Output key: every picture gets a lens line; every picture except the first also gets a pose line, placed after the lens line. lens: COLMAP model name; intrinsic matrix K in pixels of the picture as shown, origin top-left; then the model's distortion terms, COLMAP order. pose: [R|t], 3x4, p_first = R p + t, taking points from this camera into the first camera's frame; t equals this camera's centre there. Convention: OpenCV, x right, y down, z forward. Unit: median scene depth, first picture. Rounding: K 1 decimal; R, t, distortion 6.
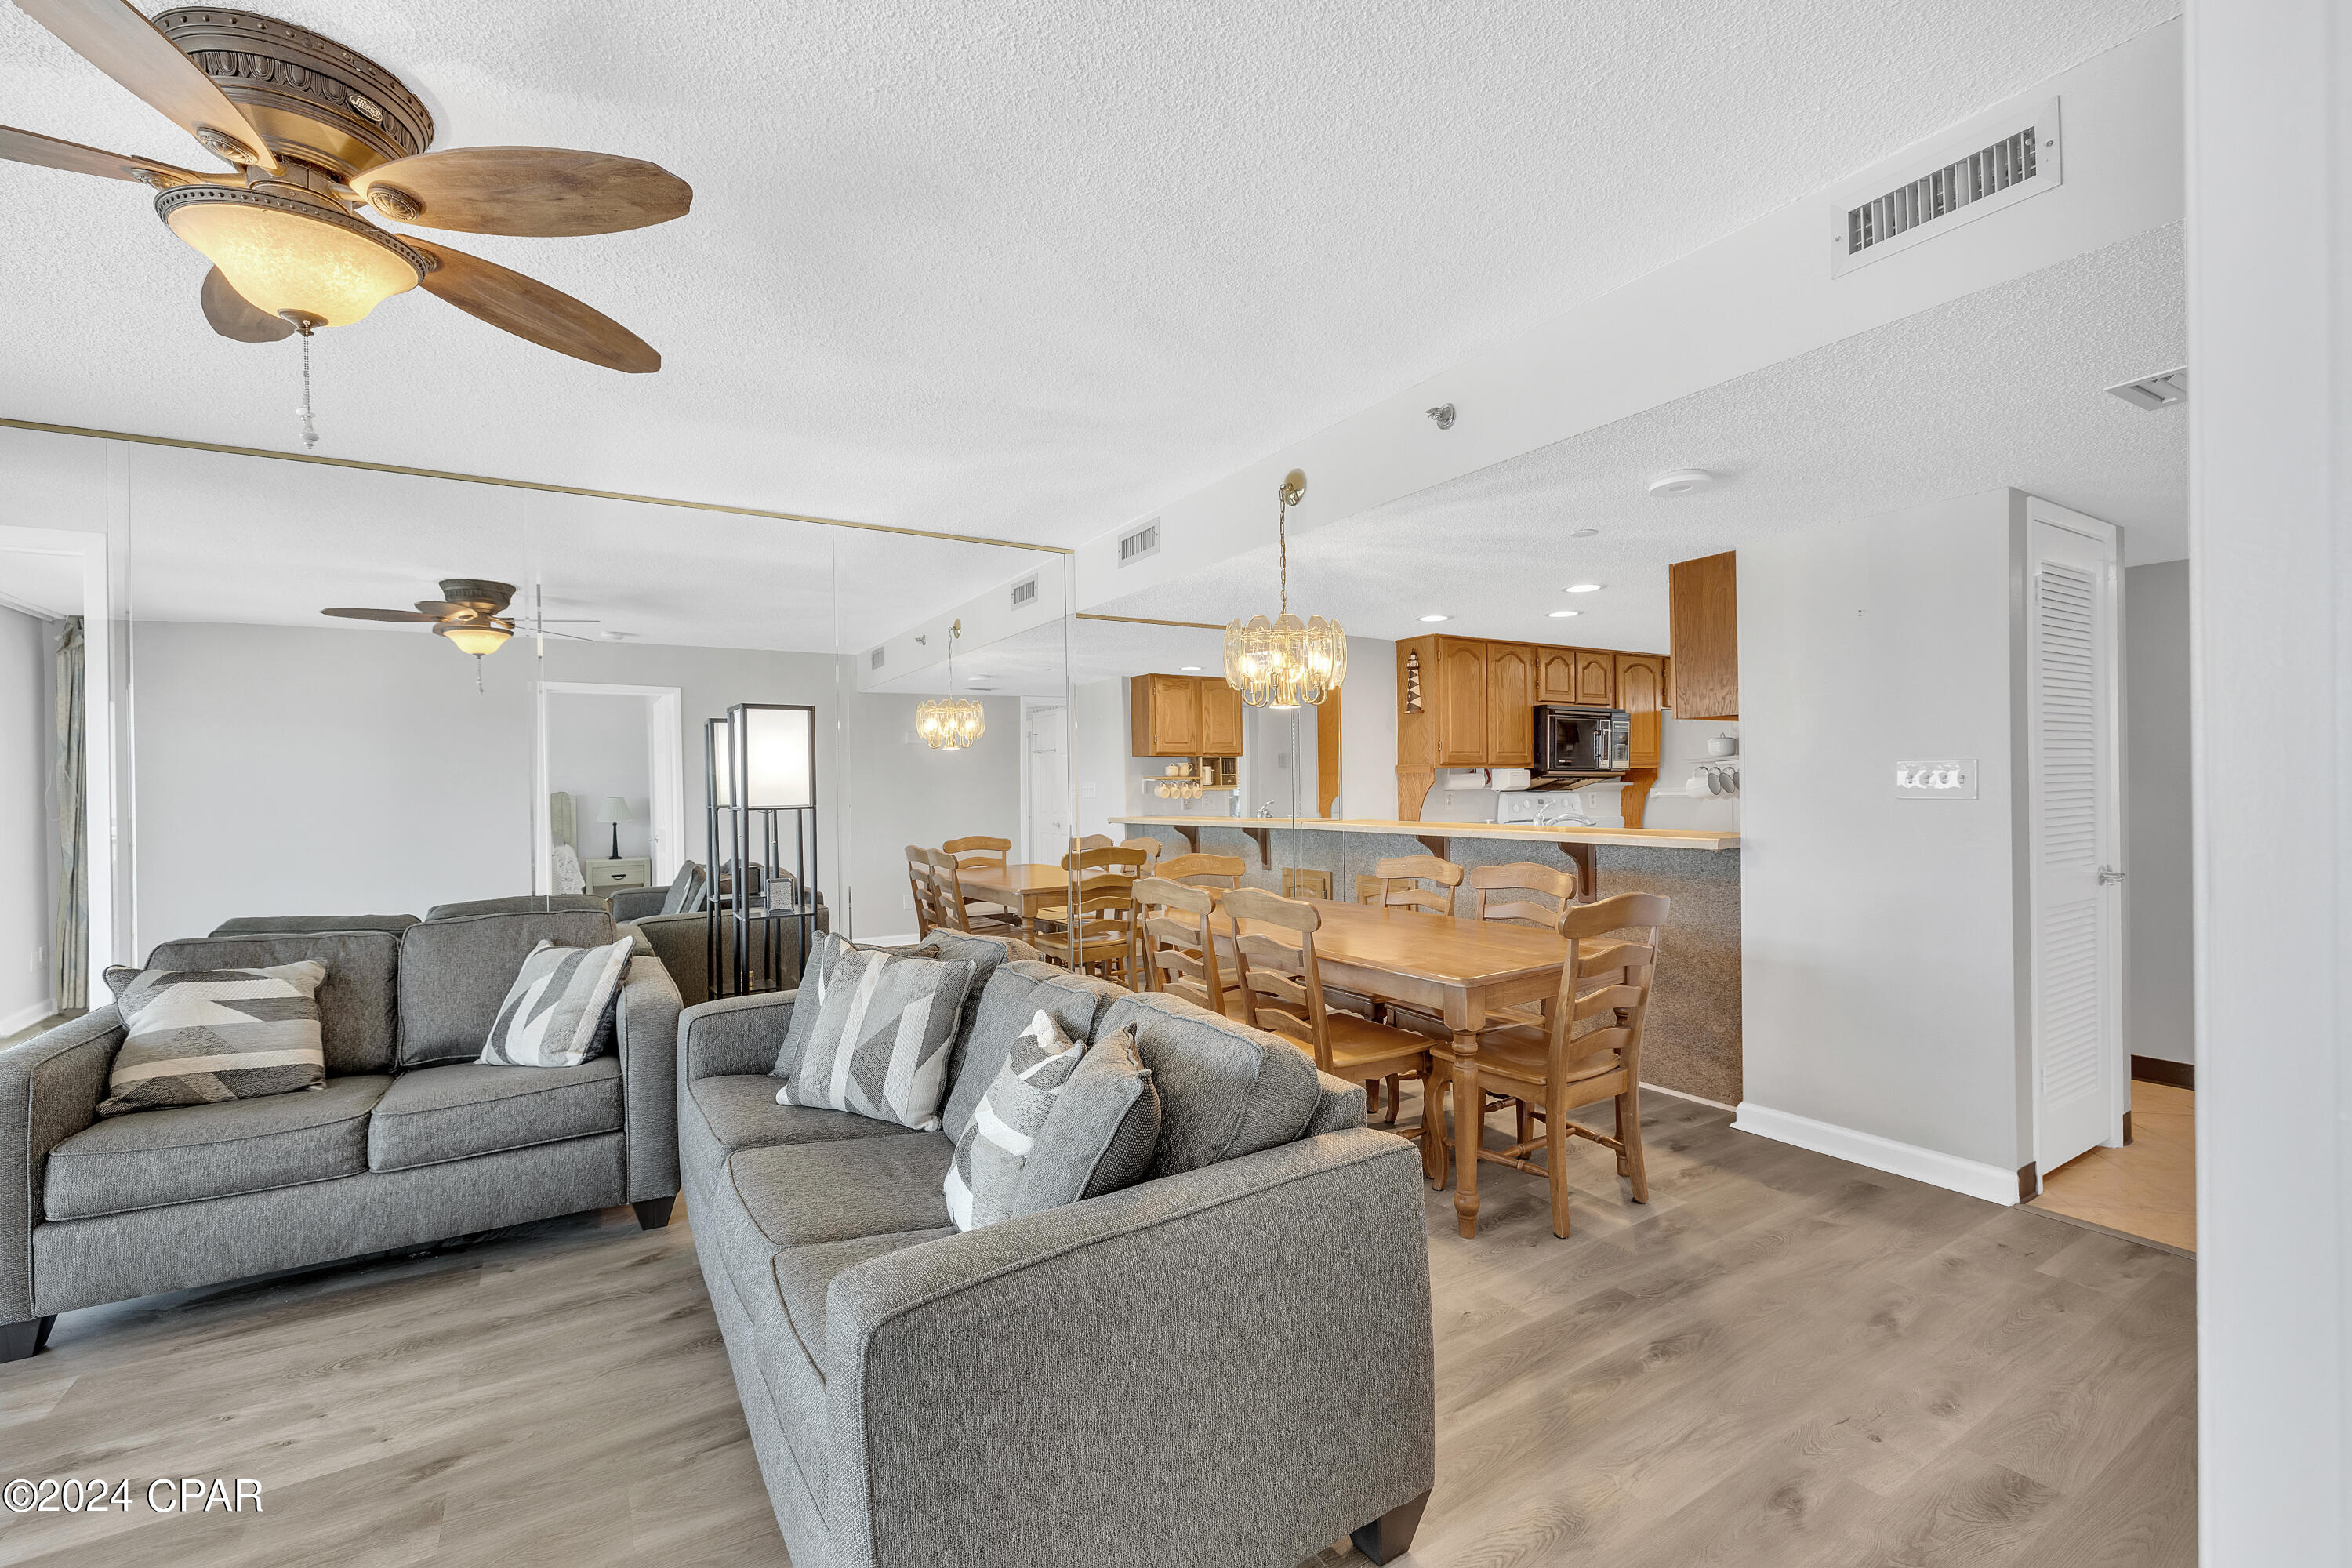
lens RADIAL K [[994.8, 0, 1175.1], [0, 994.8, 789.6], [0, 0, 1]] dist [-0.000237, -0.000101]
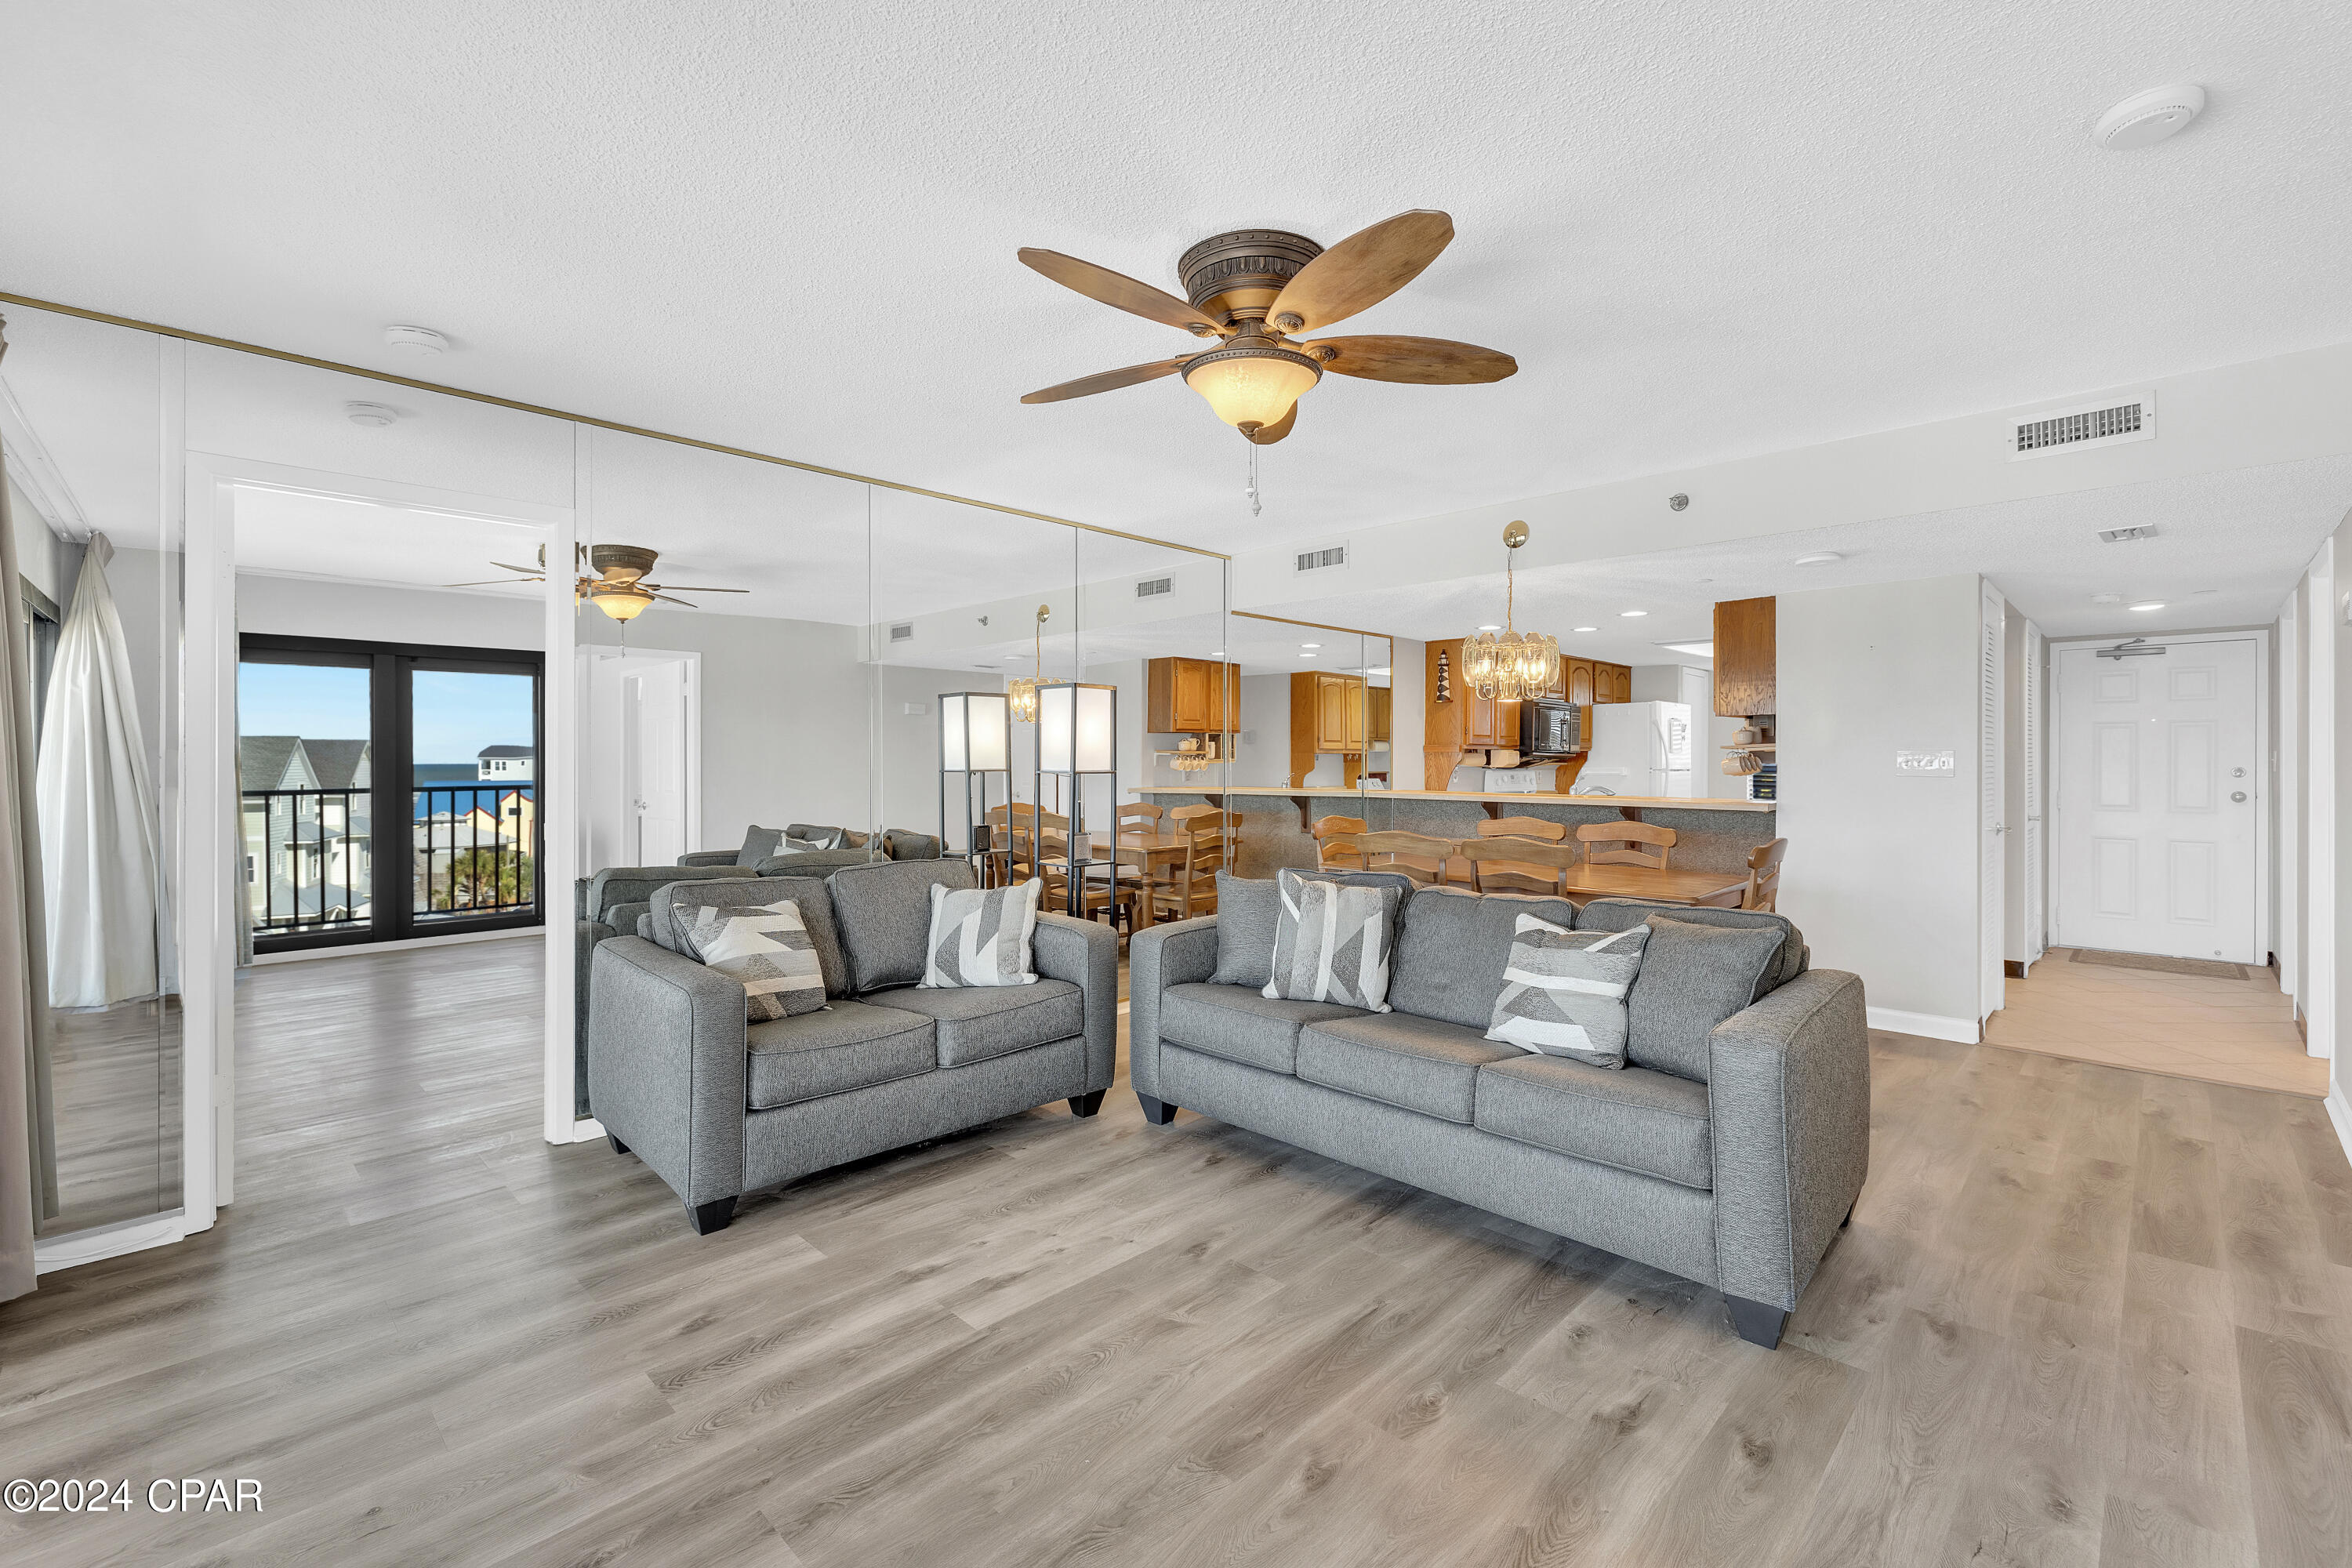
lens RADIAL K [[996.2, 0, 1169.8], [0, 996.2, 758.6], [0, 0, 1]] dist [-0.001990, -0.000355]
pose [[0.974434, 0.016714, 0.224049, -0.722067], [-0.015242, 0.999849, -0.008298, 0.013764], [-0.224154, 0.004671, 0.974542, -0.212458]]
